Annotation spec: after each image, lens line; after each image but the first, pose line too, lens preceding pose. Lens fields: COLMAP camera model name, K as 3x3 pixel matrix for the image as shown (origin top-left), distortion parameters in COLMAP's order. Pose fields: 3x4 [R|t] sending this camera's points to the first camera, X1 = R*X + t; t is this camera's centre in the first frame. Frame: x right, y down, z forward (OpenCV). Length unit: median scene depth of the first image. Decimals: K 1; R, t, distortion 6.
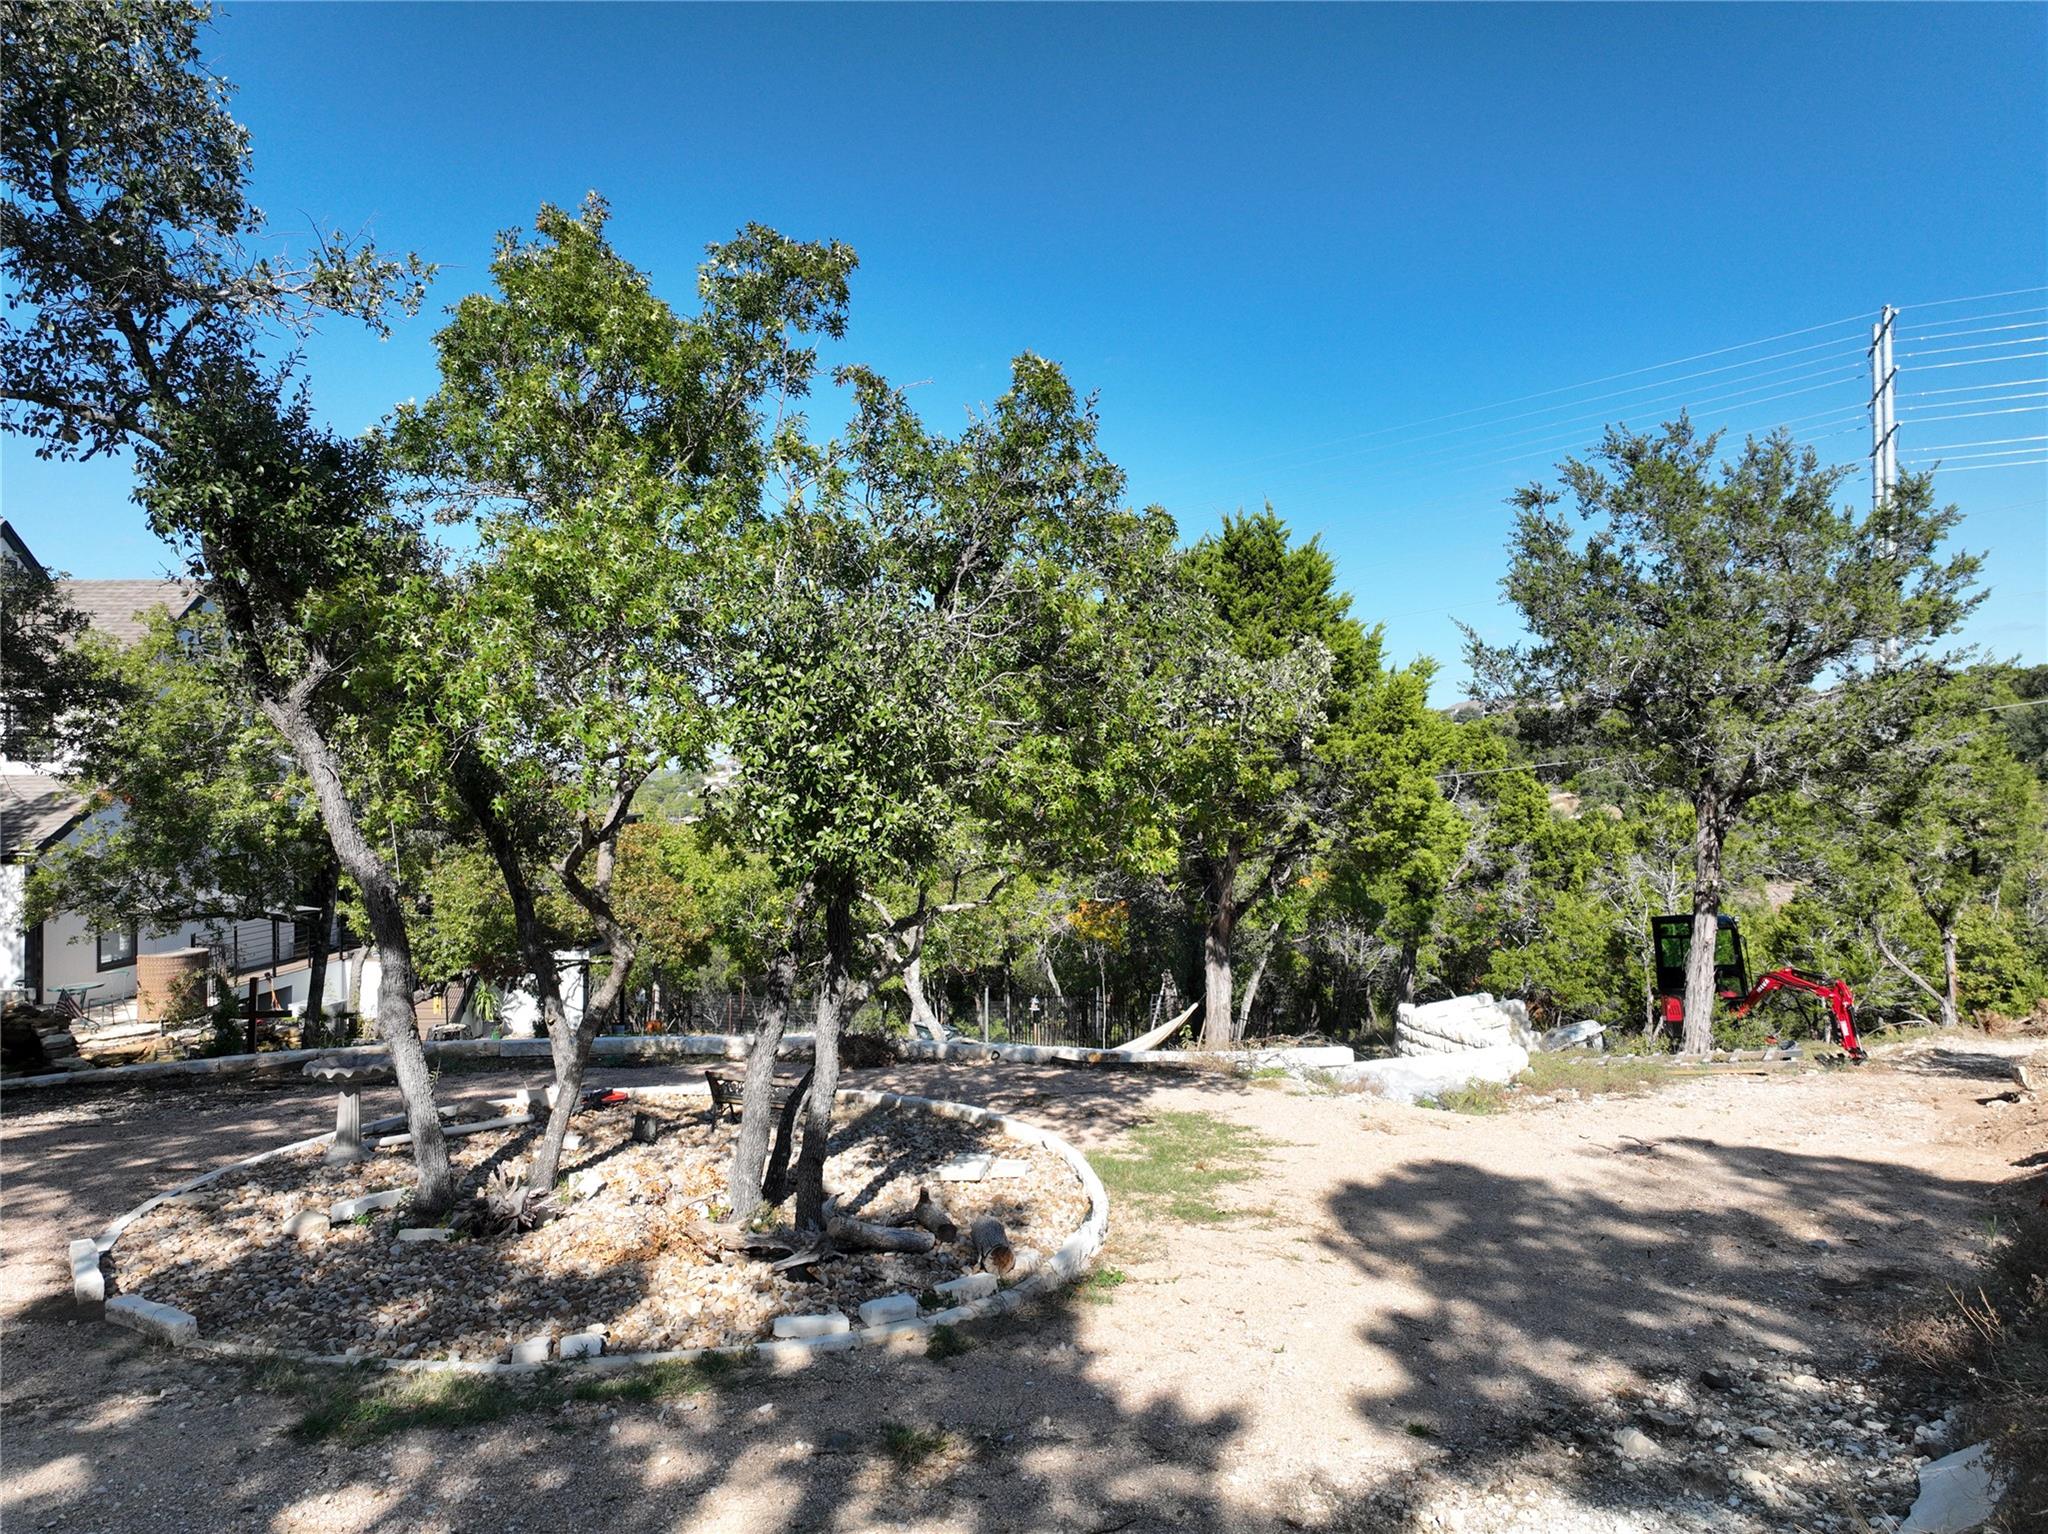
lens RADIAL K [[1442.6, 0, 1018.9], [0, 1442.6, 774.4], [0, 0, 1]] dist [-0.005119, 0.021101]
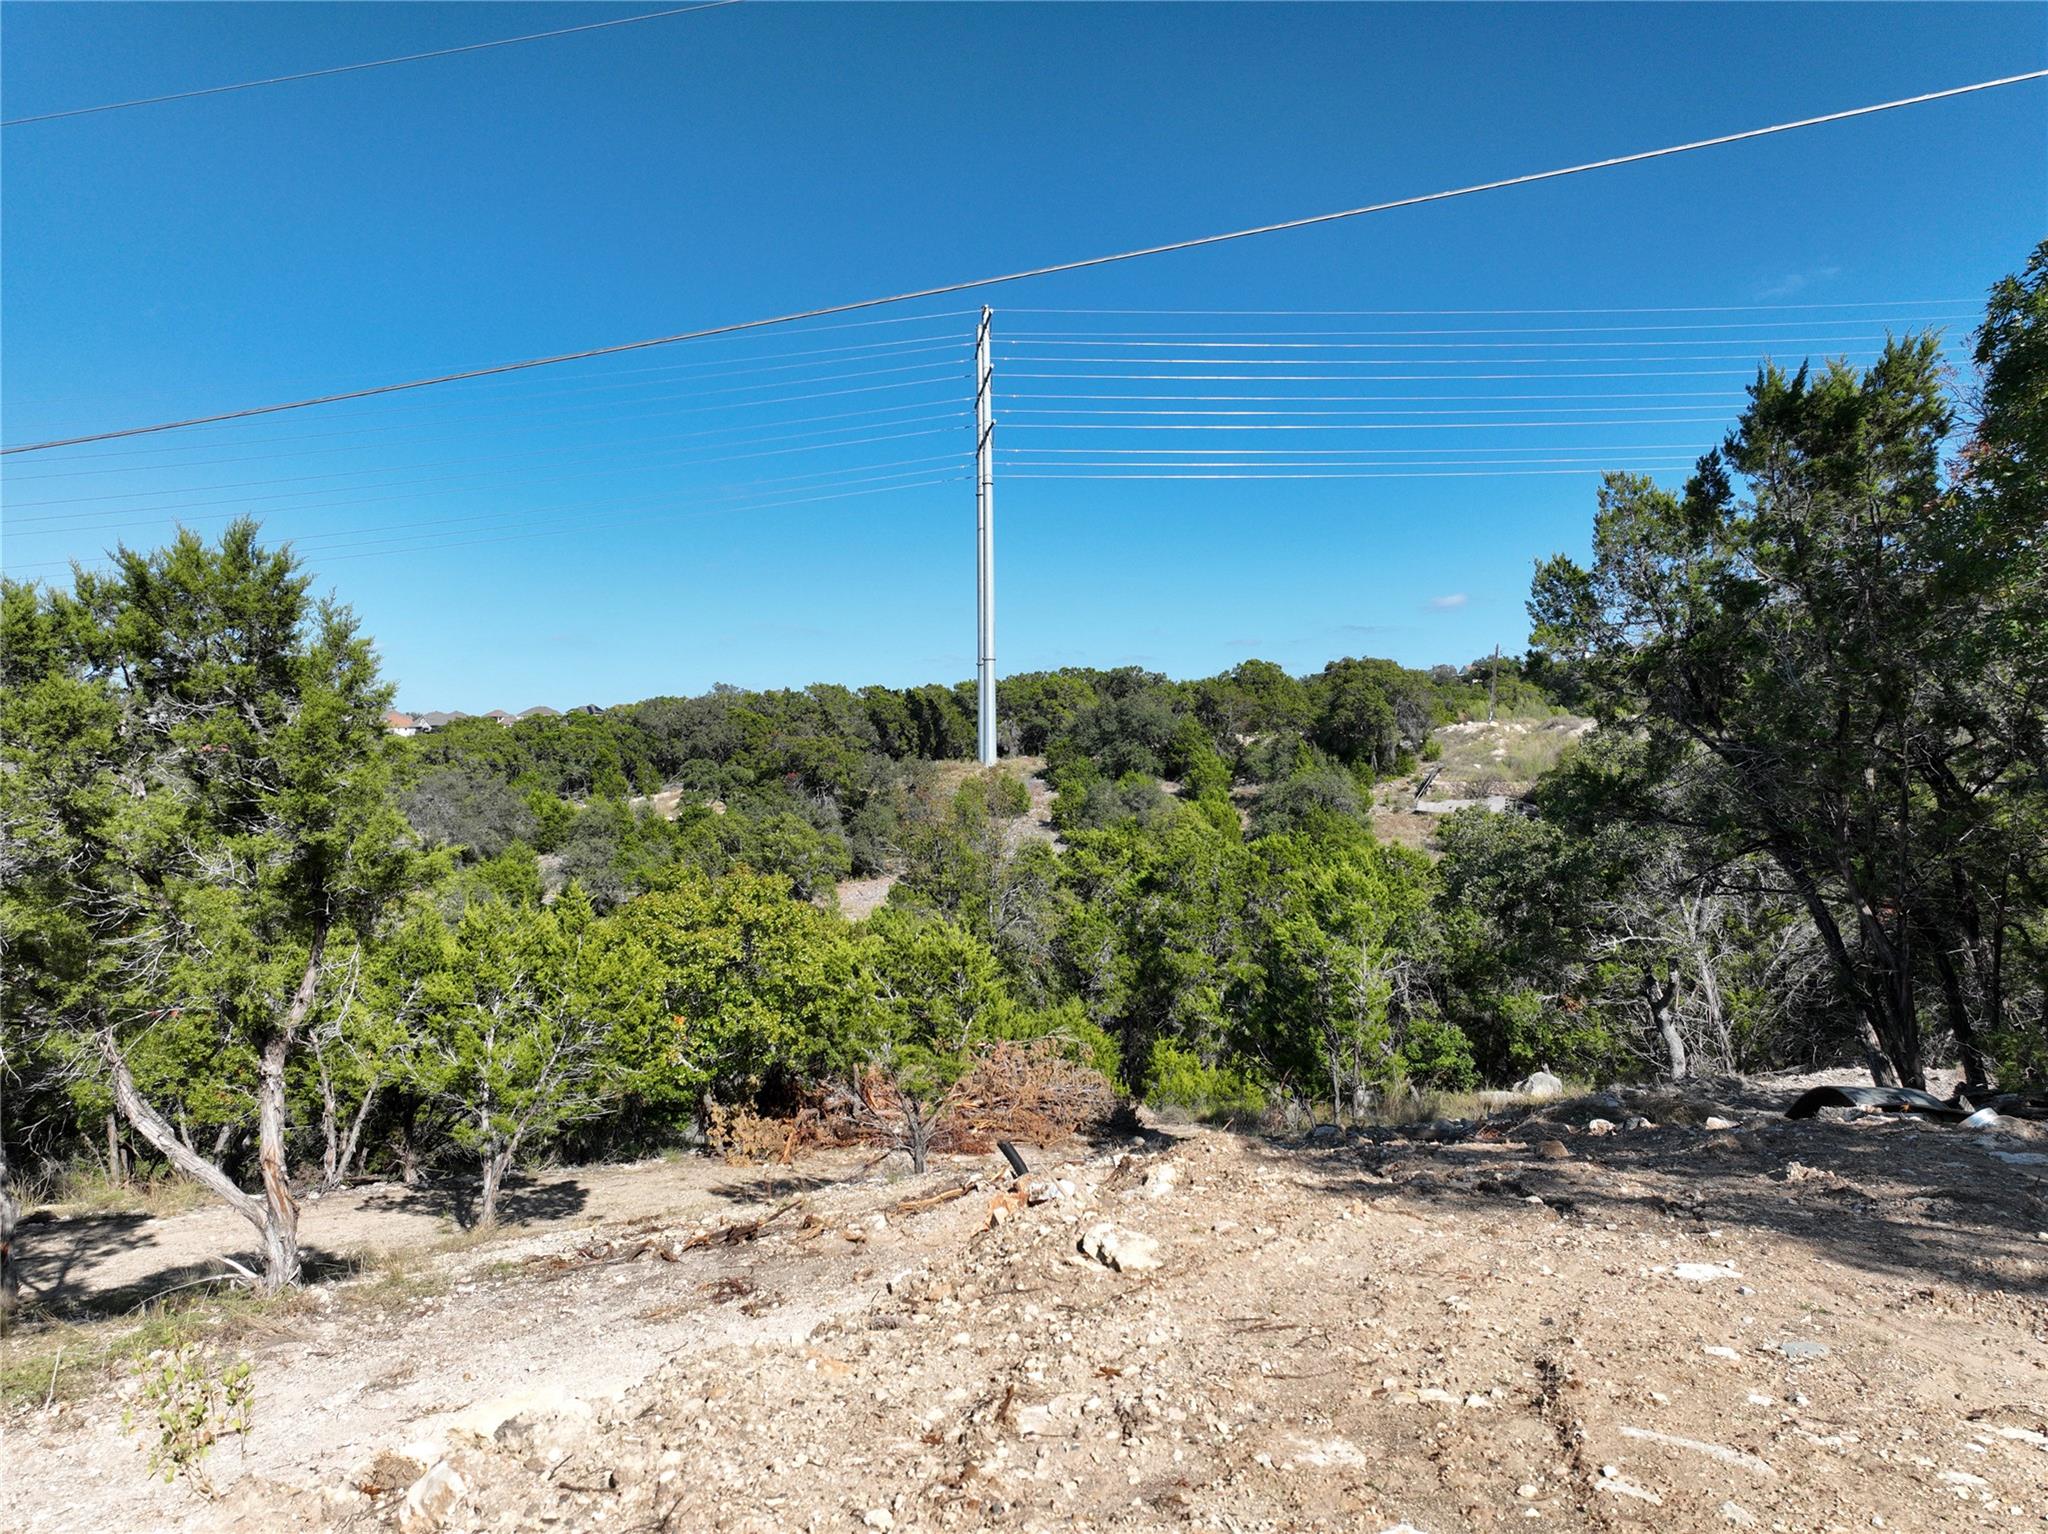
lens RADIAL K [[1442.6, 0, 1026.7], [0, 1442.6, 767.4], [0, 0, 1]] dist [-0.005119, 0.021101]
pose [[0.868921, 0.006378, 0.494911, 0.487674], [-0.003811, 0.999974, -0.006197, 0.020793], [-0.494937, 0.003499, 0.868922, 0.415299]]
